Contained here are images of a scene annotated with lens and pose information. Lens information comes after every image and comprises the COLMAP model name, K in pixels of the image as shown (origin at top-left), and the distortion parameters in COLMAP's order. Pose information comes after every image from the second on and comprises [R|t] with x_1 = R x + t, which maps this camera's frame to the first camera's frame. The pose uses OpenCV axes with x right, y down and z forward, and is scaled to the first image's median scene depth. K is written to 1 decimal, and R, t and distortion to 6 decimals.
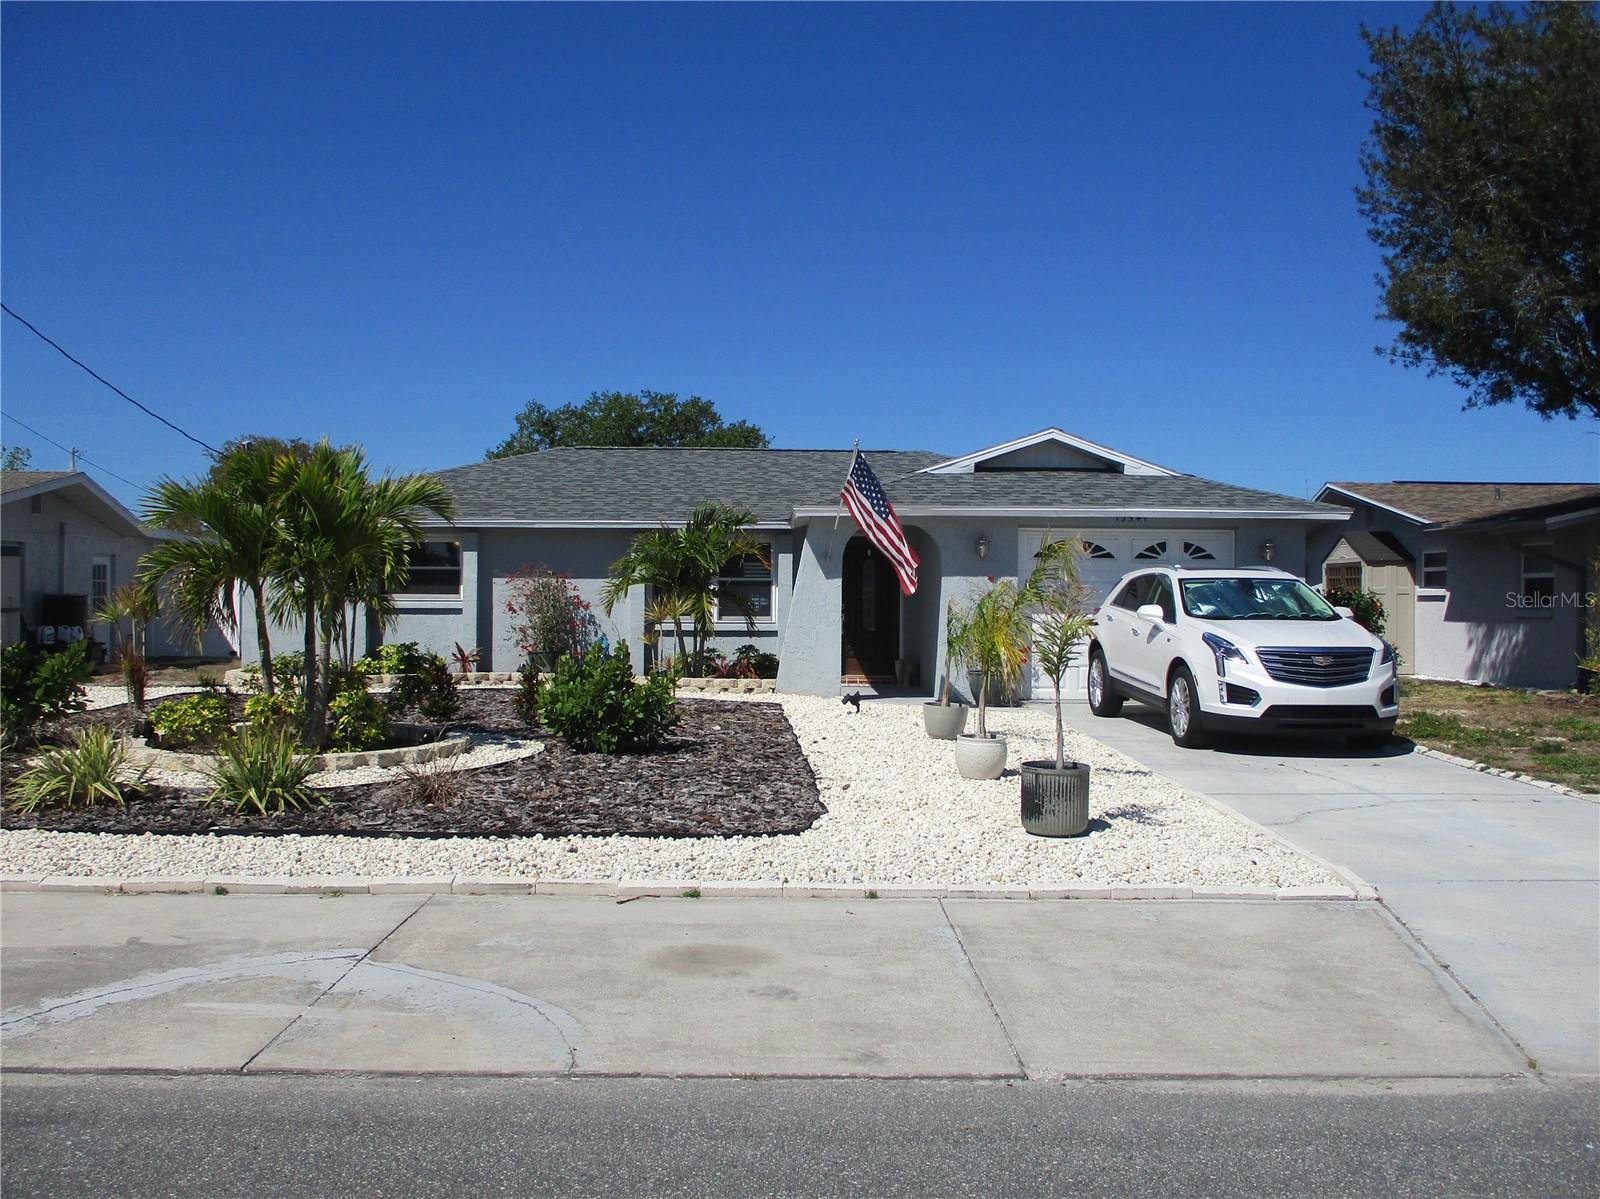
lens RADIAL K [[1381.7, 0, 814.0], [0, 1381.7, 597.6], [0, 0, 1]] dist [-0.035519, 0.012643]
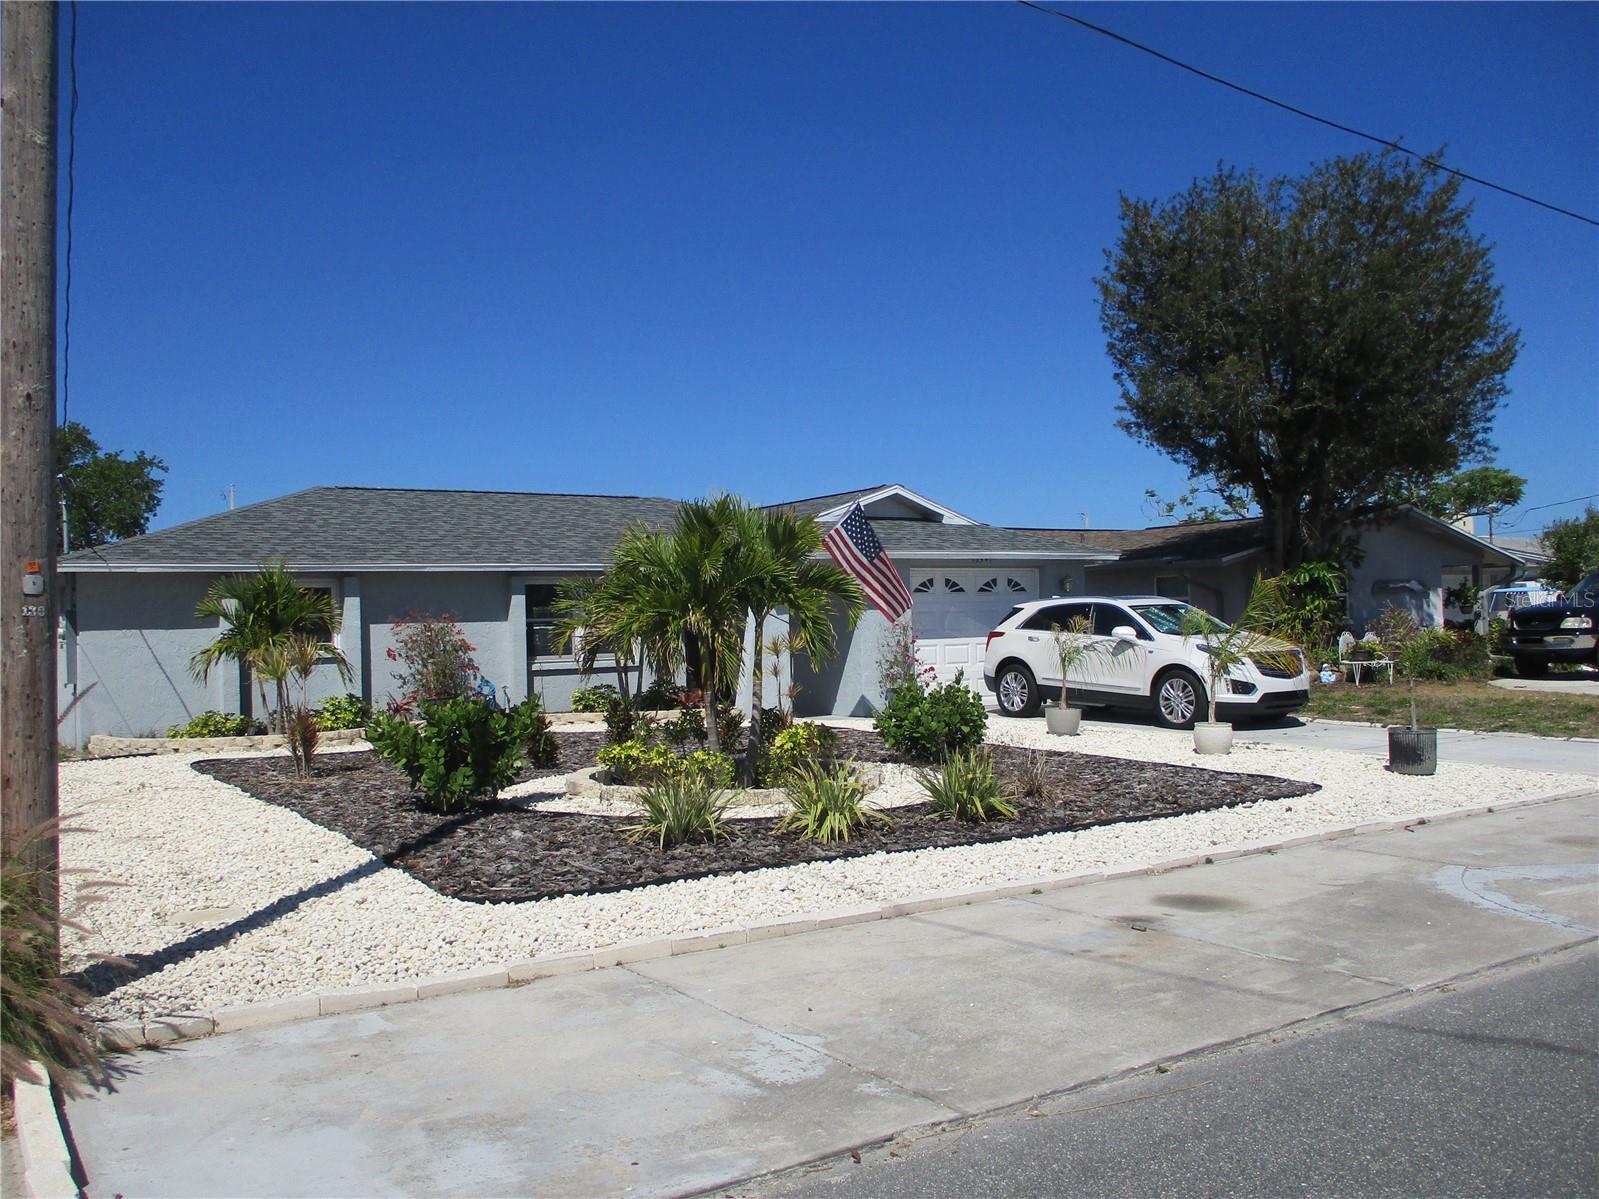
lens RADIAL K [[1380.8, 0, 813.5], [0, 1380.8, 597.6], [0, 0, 1]] dist [-0.035519, 0.012643]
pose [[0.835286, -0.020087, 0.549448, -0.578804], [0.032502, 0.999389, -0.012873, -0.012164], [-0.548854, 0.028610, 0.835428, 0.043882]]
